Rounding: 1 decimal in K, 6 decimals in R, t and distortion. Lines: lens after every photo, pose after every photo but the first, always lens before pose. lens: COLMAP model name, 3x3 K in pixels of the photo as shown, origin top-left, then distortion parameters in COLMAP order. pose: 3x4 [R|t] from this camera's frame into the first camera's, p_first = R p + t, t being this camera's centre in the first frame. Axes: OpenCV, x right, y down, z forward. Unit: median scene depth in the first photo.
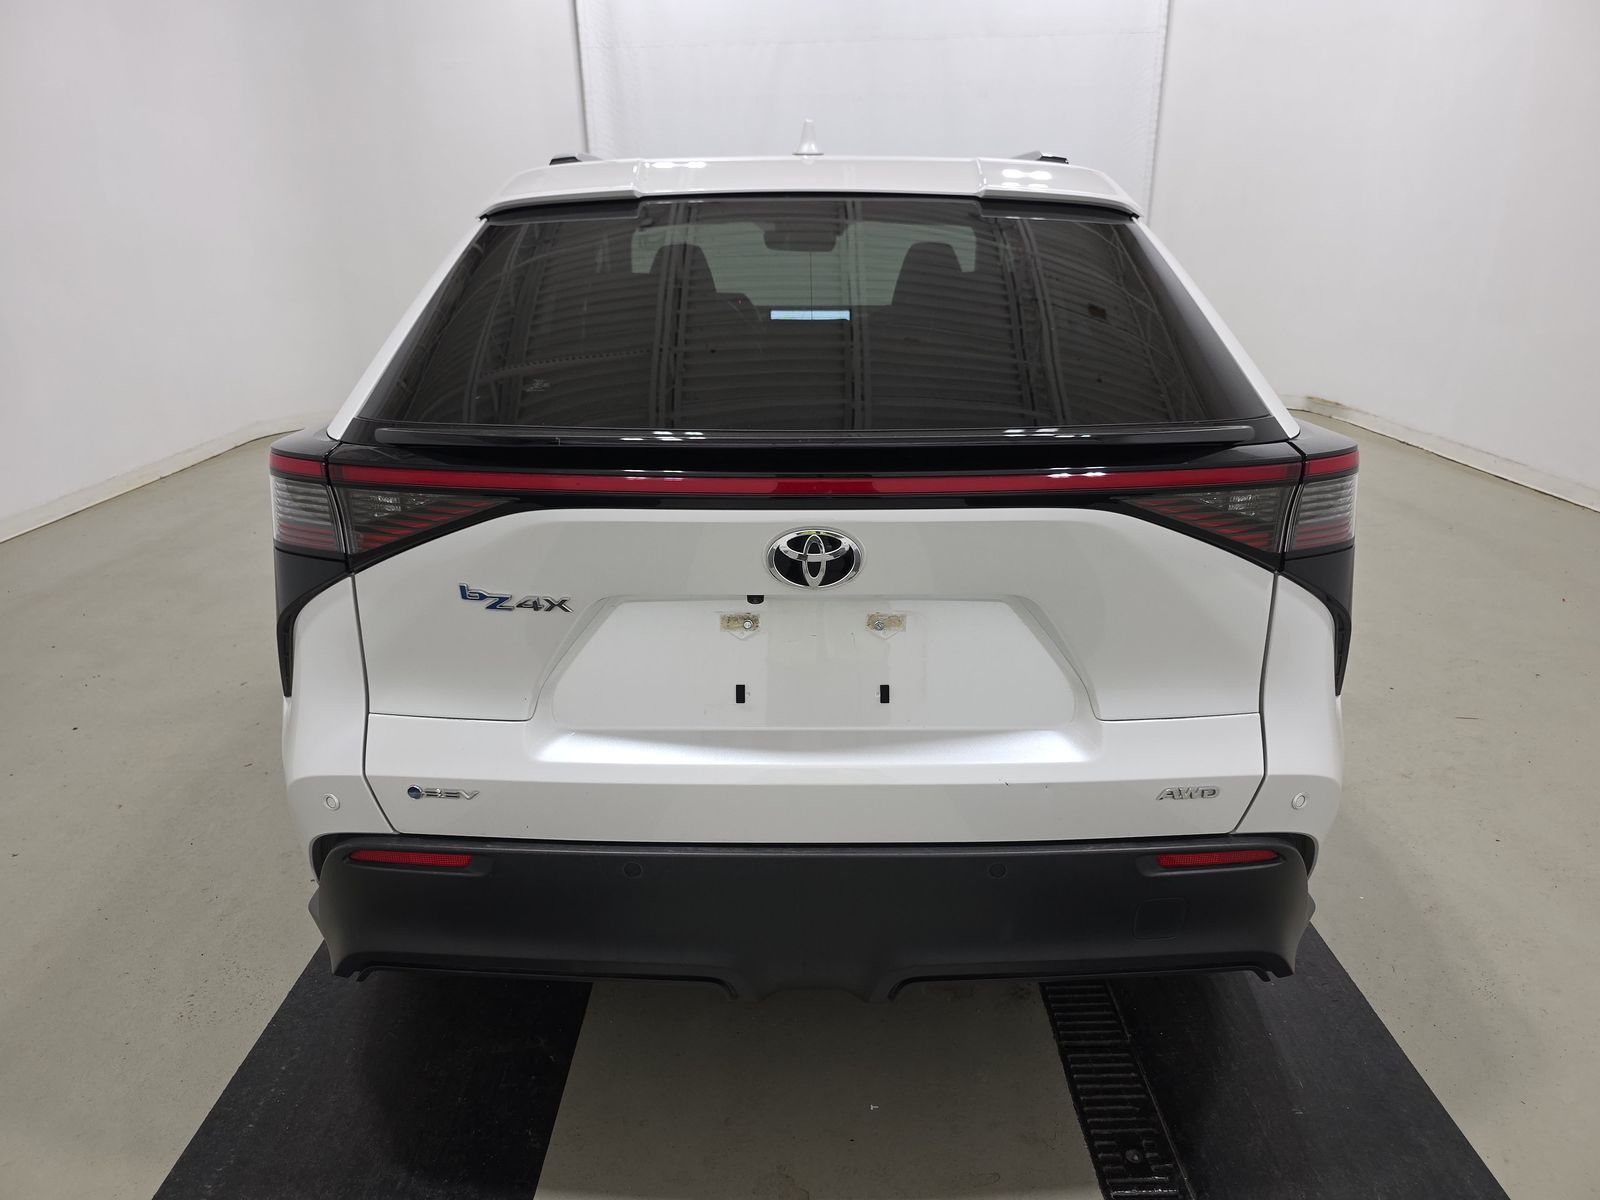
lens RADIAL K [[1062.6, 0, 796.4], [0, 1062.6, 601.4], [0, 0, 1]] dist [0.026006, -0.001727]
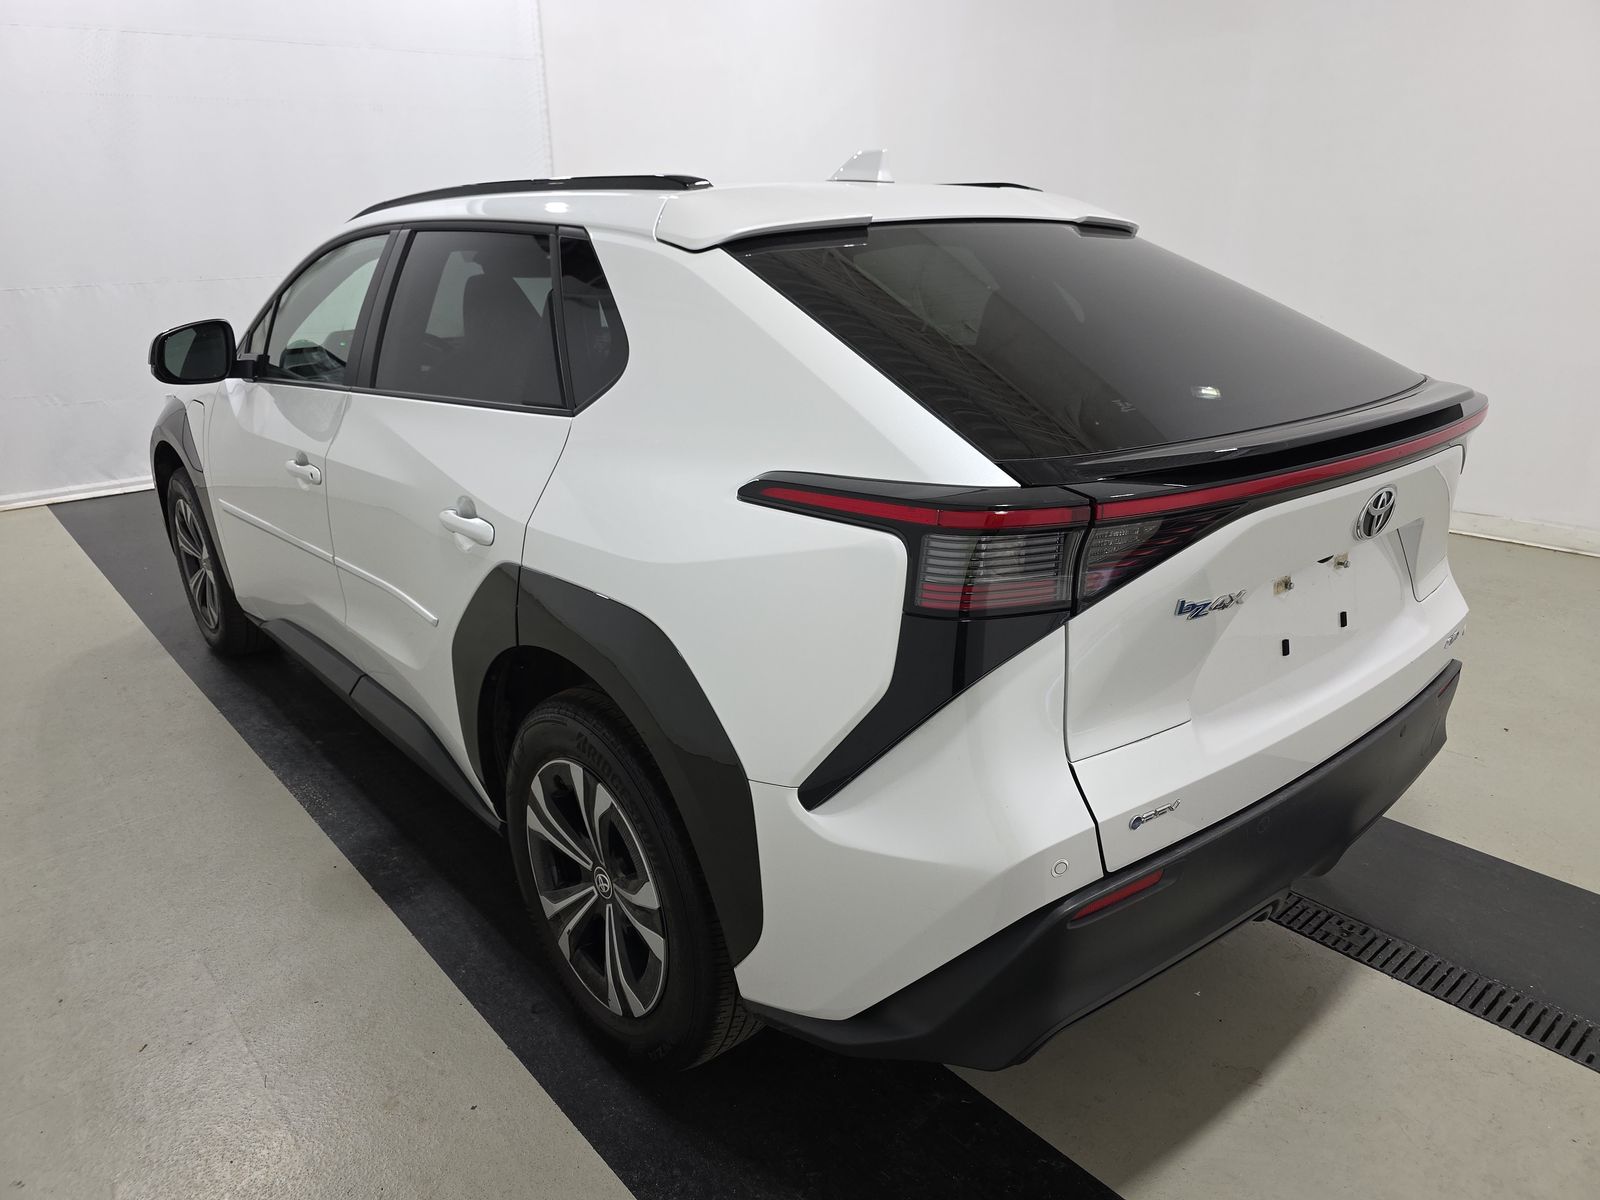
lens RADIAL K [[1062.6, 0, 797.8], [0, 1062.6, 604.5], [0, 0, 1]] dist [0.026006, -0.001727]
pose [[0.834349, -0.184394, 0.519482, -0.781099], [0.191758, 0.980623, 0.040094, -0.087869], [-0.516809, 0.066162, 0.853540, 0.222134]]
